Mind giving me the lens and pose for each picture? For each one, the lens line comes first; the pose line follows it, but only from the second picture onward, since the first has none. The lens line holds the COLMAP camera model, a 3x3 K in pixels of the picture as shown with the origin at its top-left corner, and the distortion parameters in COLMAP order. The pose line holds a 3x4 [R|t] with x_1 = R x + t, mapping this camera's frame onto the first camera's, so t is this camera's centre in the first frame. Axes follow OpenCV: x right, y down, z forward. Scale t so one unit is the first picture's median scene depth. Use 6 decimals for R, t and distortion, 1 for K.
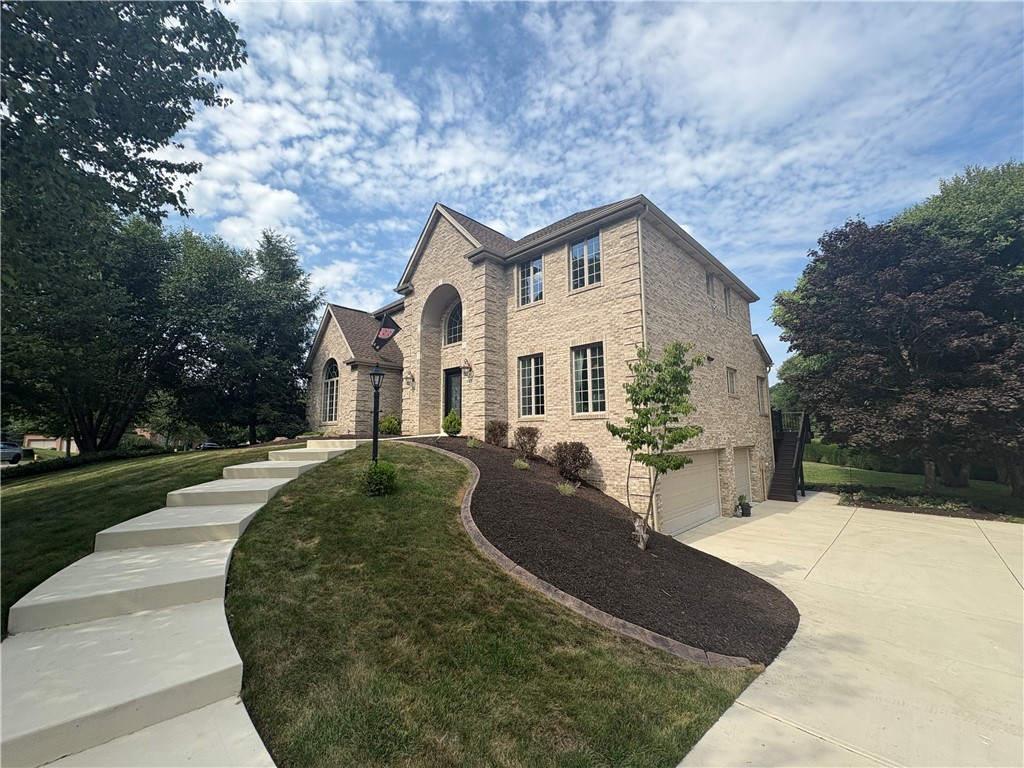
lens RADIAL K [[406.7, 0, 512.9], [0, 406.7, 382.0], [0, 0, 1]] dist [-0.000742, -0.000084]
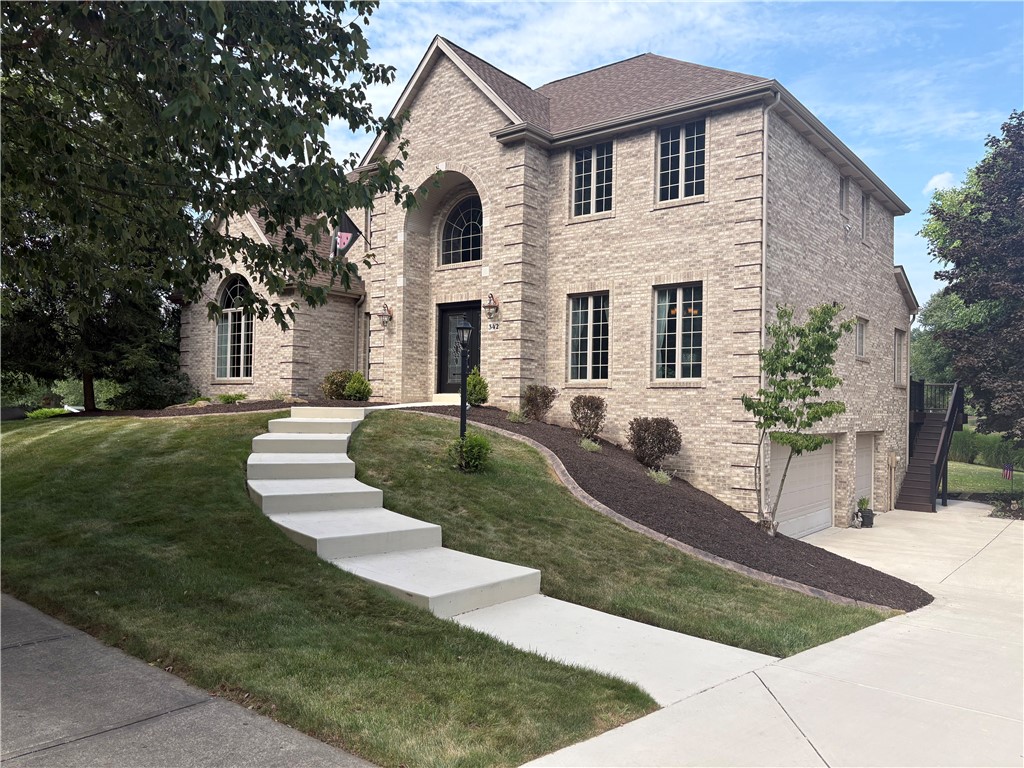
lens RADIAL K [[768.2, 0, 513.5], [0, 768.2, 388.9], [0, 0, 1]] dist [0.060425, -0.073839]
pose [[0.994274, 0.027800, 0.103186, -0.202108], [-0.038380, 0.994043, 0.102008, -0.029848], [-0.099735, -0.105384, 0.989418, -0.277763]]
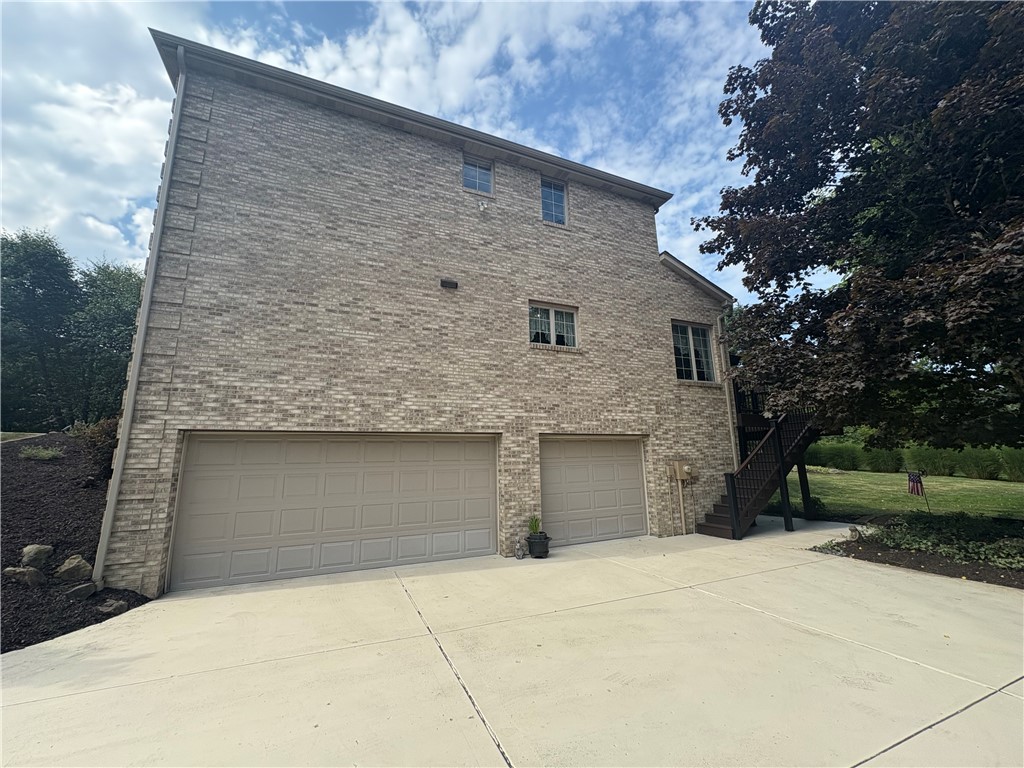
lens RADIAL K [[412.0, 0, 523.6], [0, 412.0, 384.9], [0, 0, 1]] dist [0.009463, 0.000030]
pose [[0.927557, -0.092901, -0.361949, 0.808749], [0.069247, 0.994560, -0.077817, 0.148032], [0.367209, 0.047116, 0.928944, 0.486651]]
